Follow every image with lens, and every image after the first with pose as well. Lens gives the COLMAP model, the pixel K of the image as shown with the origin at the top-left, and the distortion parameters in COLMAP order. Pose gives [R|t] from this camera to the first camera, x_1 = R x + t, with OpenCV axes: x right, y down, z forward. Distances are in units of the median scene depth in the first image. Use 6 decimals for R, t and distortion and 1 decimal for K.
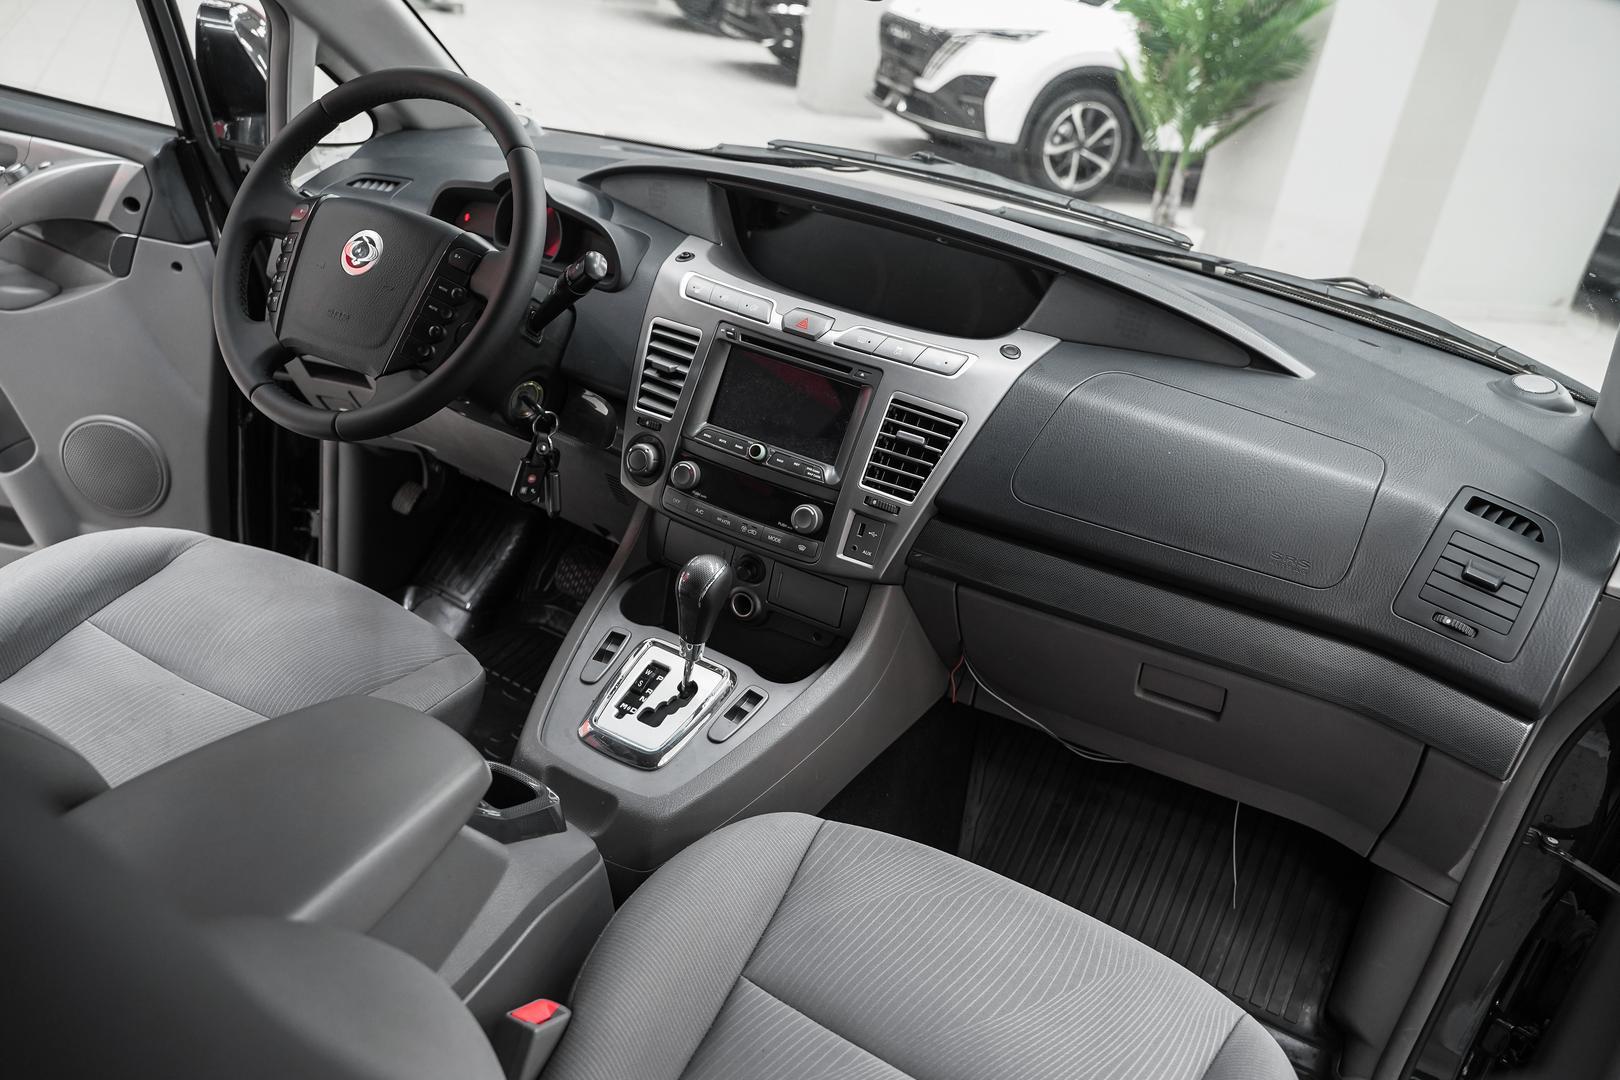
lens RADIAL K [[1302.5, 0, 808.0], [0, 1302.5, 541.0], [0, 0, 1]] dist [-0.028488, 0.037763]
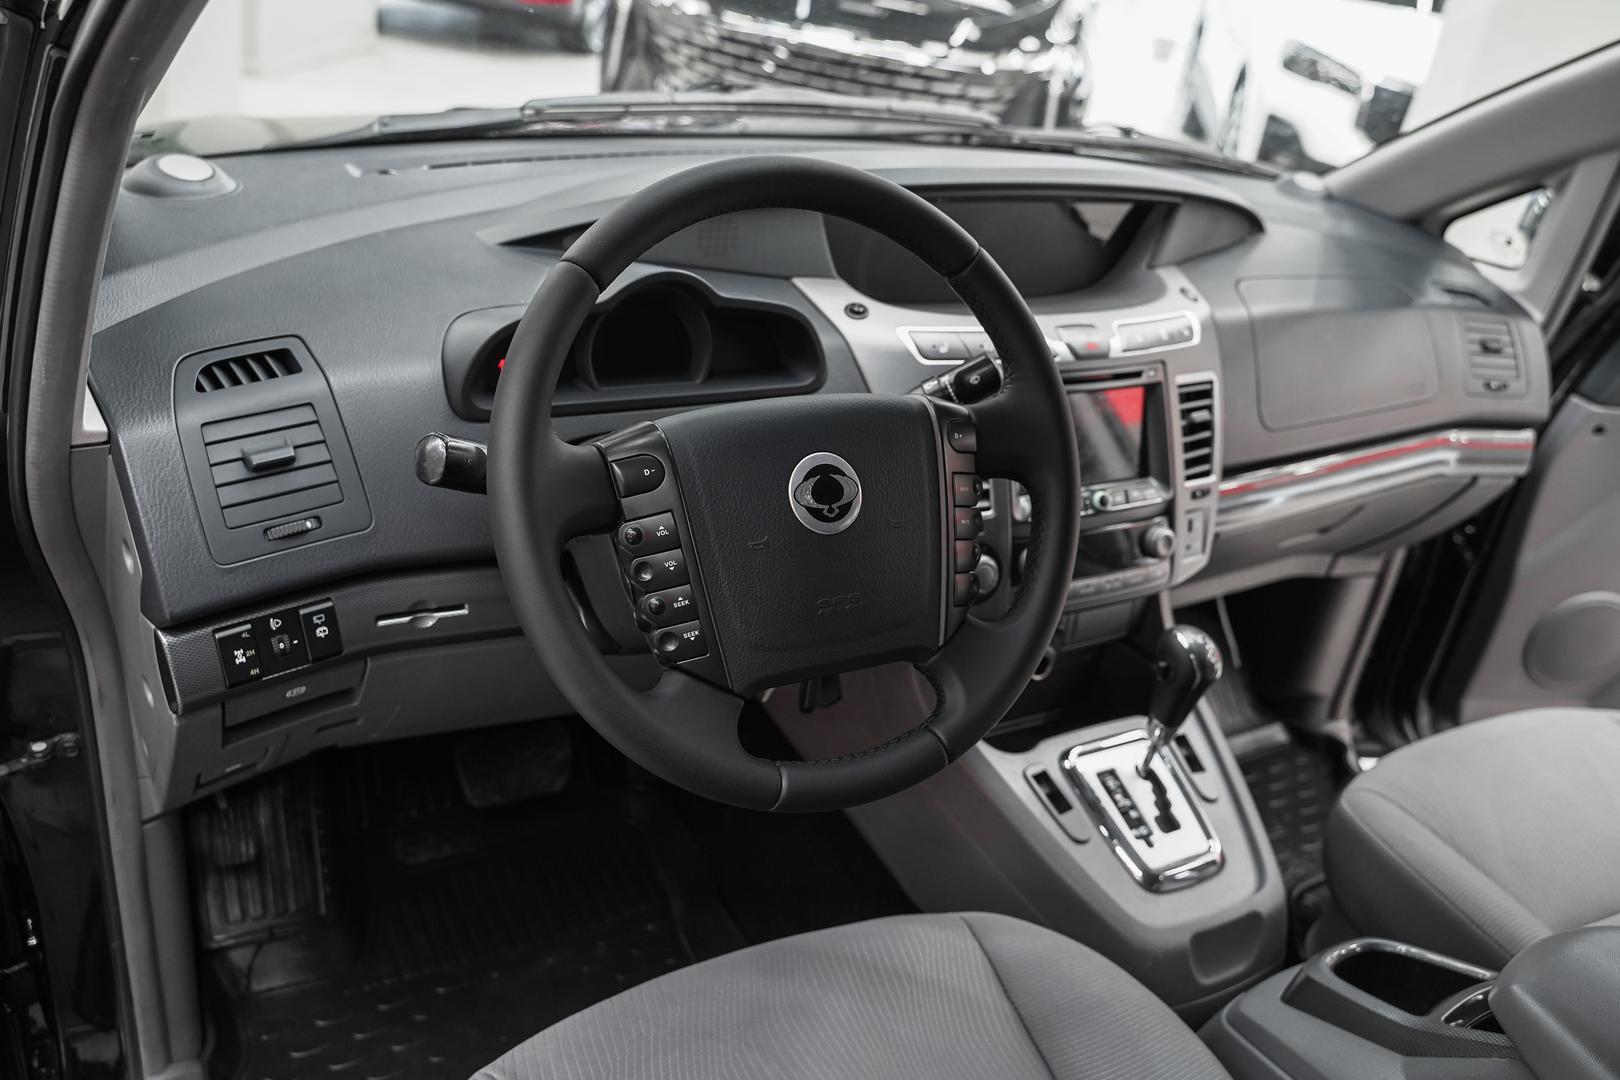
lens RADIAL K [[1302.5, 0, 804.5], [0, 1302.5, 531.6], [0, 0, 1]] dist [-0.028488, 0.037763]
pose [[0.540454, -0.456661, 0.706661, -0.717010], [0.311823, 0.888793, 0.335877, -0.376844], [-0.781458, 0.038827, 0.622749, 0.580488]]
